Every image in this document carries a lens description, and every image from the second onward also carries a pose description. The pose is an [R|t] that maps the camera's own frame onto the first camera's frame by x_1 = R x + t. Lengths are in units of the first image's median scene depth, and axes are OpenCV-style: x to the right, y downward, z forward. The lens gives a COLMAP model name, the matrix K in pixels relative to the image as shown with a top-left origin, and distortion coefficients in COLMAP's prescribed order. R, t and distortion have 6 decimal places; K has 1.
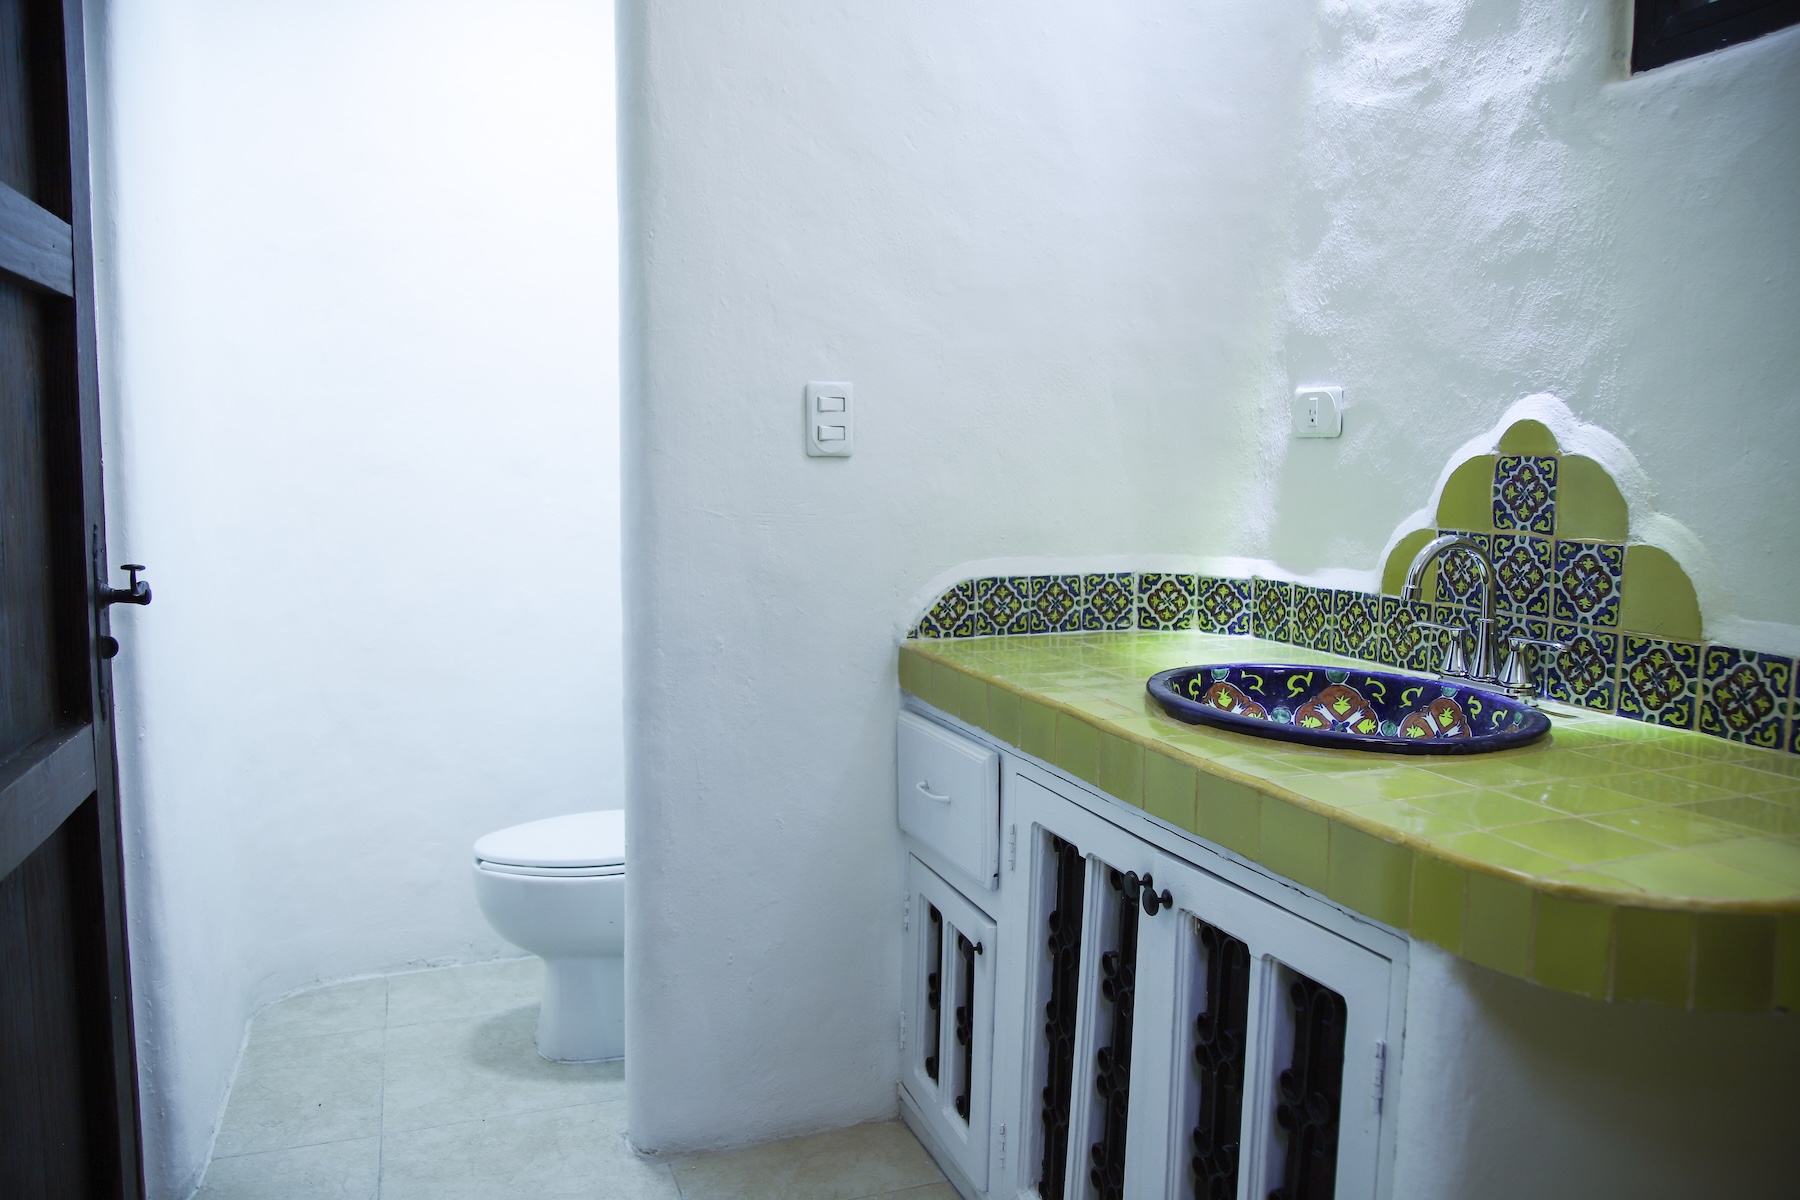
lens RADIAL K [[1254.5, 0, 905.1], [0, 1254.5, 606.7], [0, 0, 1]] dist [-0.118887, 0.074375]
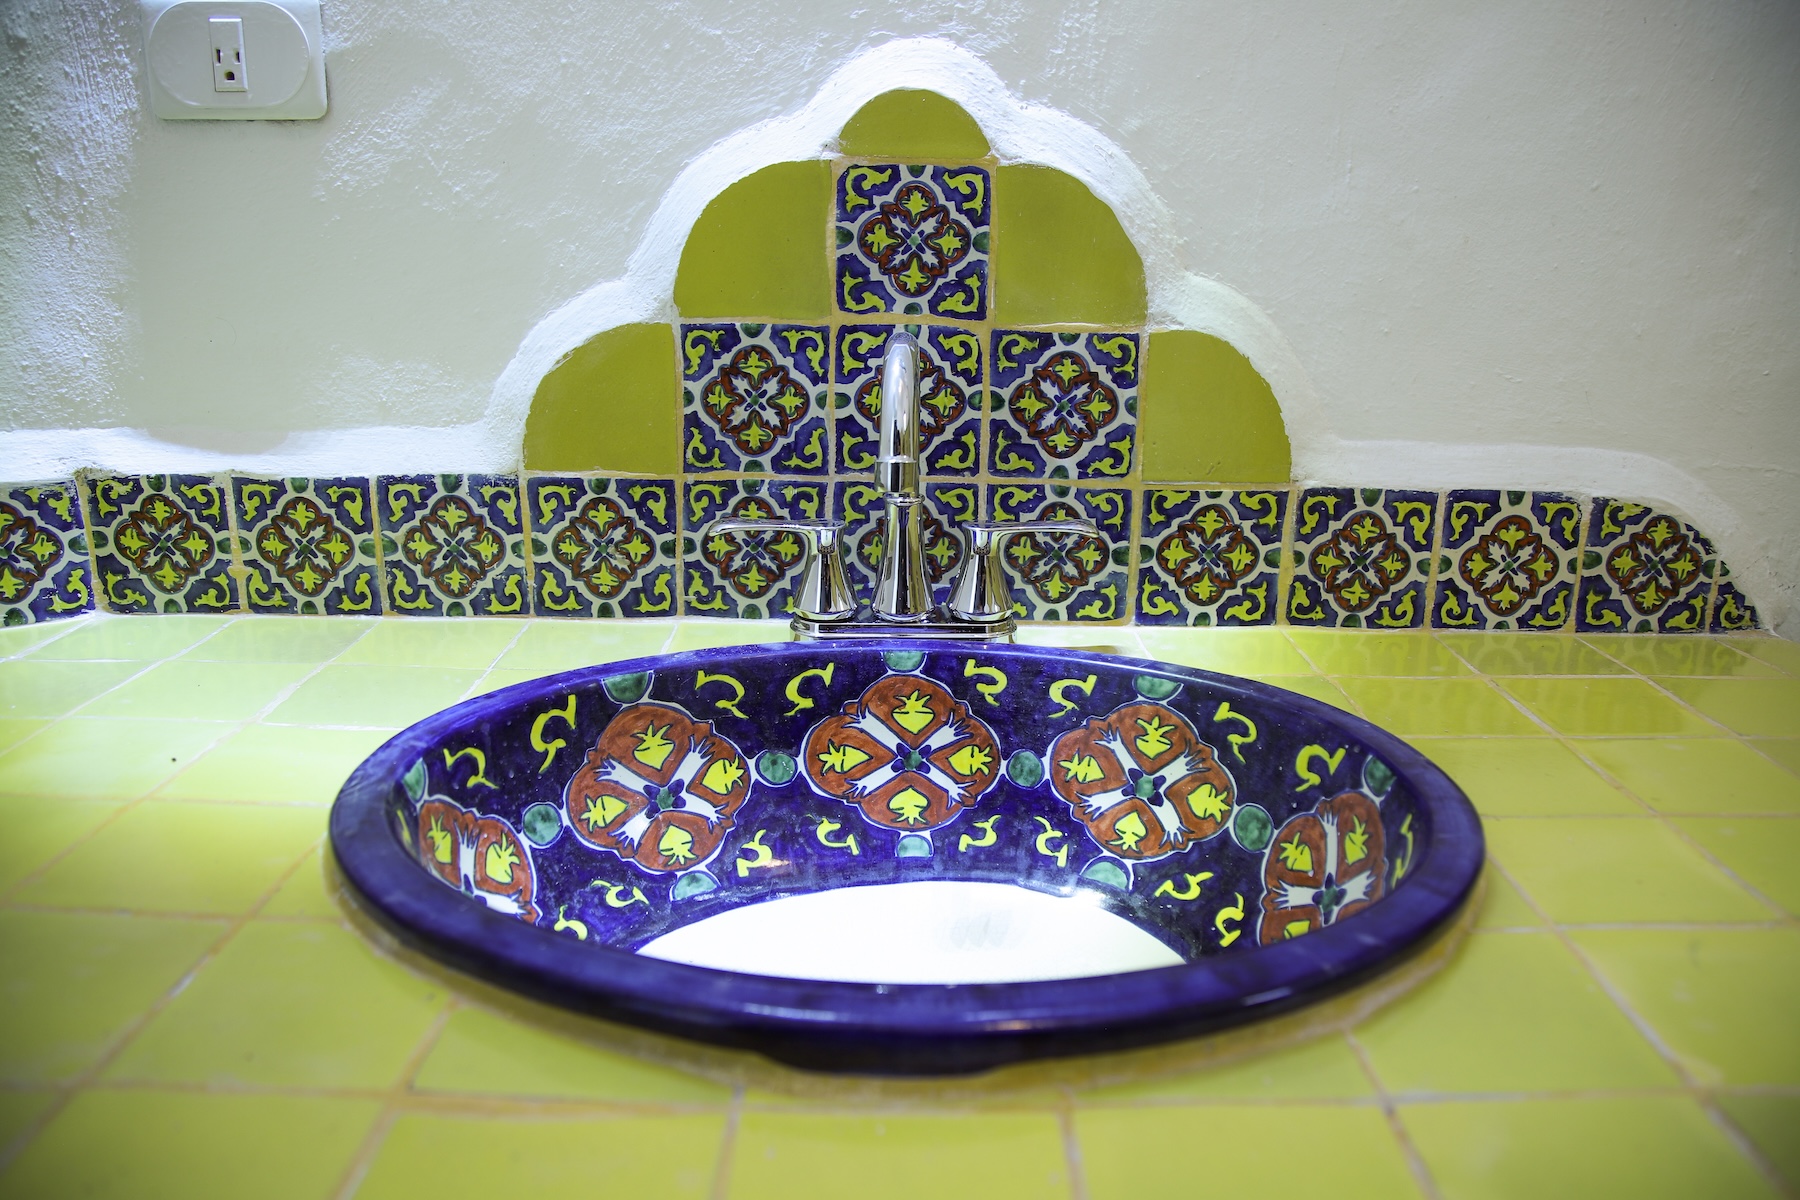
lens RADIAL K [[1254.5, 0, 905.1], [0, 1254.5, 606.7], [0, 0, 1]] dist [-0.118887, 0.074375]
pose [[0.342802, -0.256349, 0.903754, 0.001475], [0.095096, 0.966575, 0.238097, -0.071925], [-0.934582, 0.004323, 0.355722, 0.858926]]
